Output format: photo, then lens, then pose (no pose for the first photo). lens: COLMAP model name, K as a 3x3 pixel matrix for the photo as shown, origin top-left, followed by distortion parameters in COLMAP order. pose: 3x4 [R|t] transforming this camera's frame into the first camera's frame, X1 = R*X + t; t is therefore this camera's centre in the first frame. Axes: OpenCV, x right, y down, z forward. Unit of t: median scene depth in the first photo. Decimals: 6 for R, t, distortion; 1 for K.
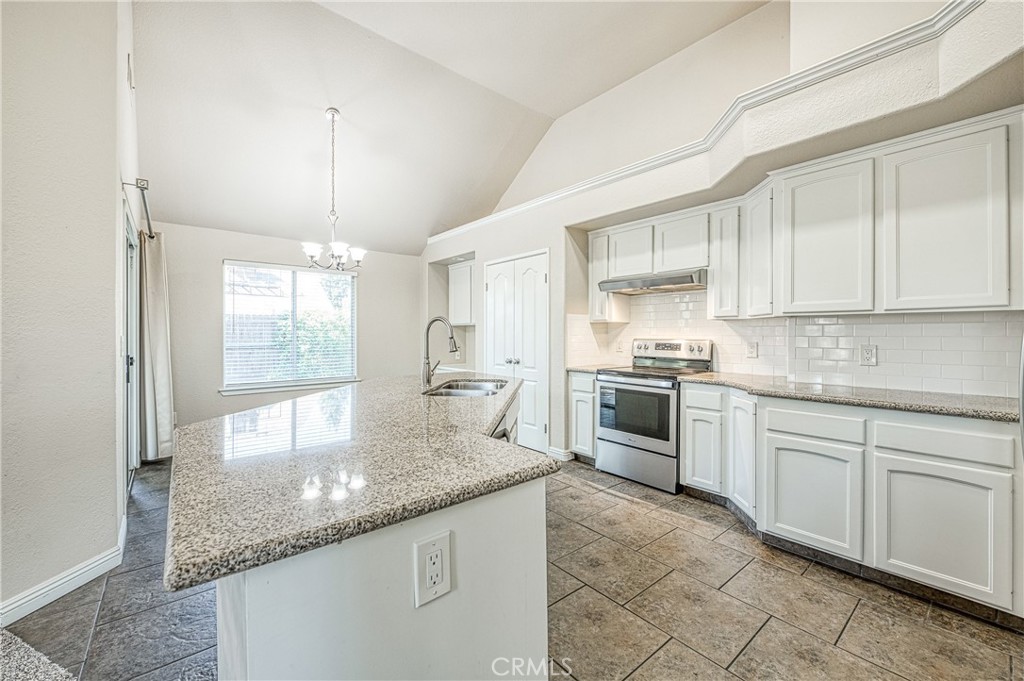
lens RADIAL K [[410.0, 0, 500.5], [0, 410.0, 345.7], [0, 0, 1]] dist [-0.001667, -0.000184]
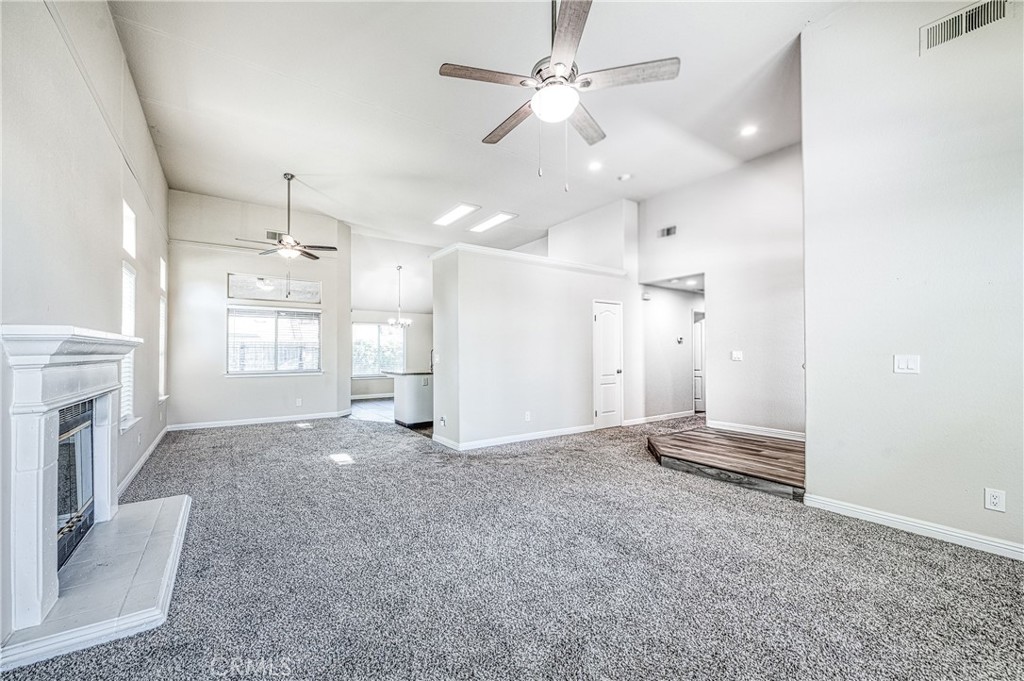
lens RADIAL K [[410.0, 0, 500.5], [0, 410.0, 345.7], [0, 0, 1]] dist [-0.001667, -0.000184]
pose [[0.996699, -0.003796, -0.081091, 0.459181], [0.000062, 0.998941, -0.046001, 0.048030], [0.081179, 0.045844, 0.995645, -1.584566]]
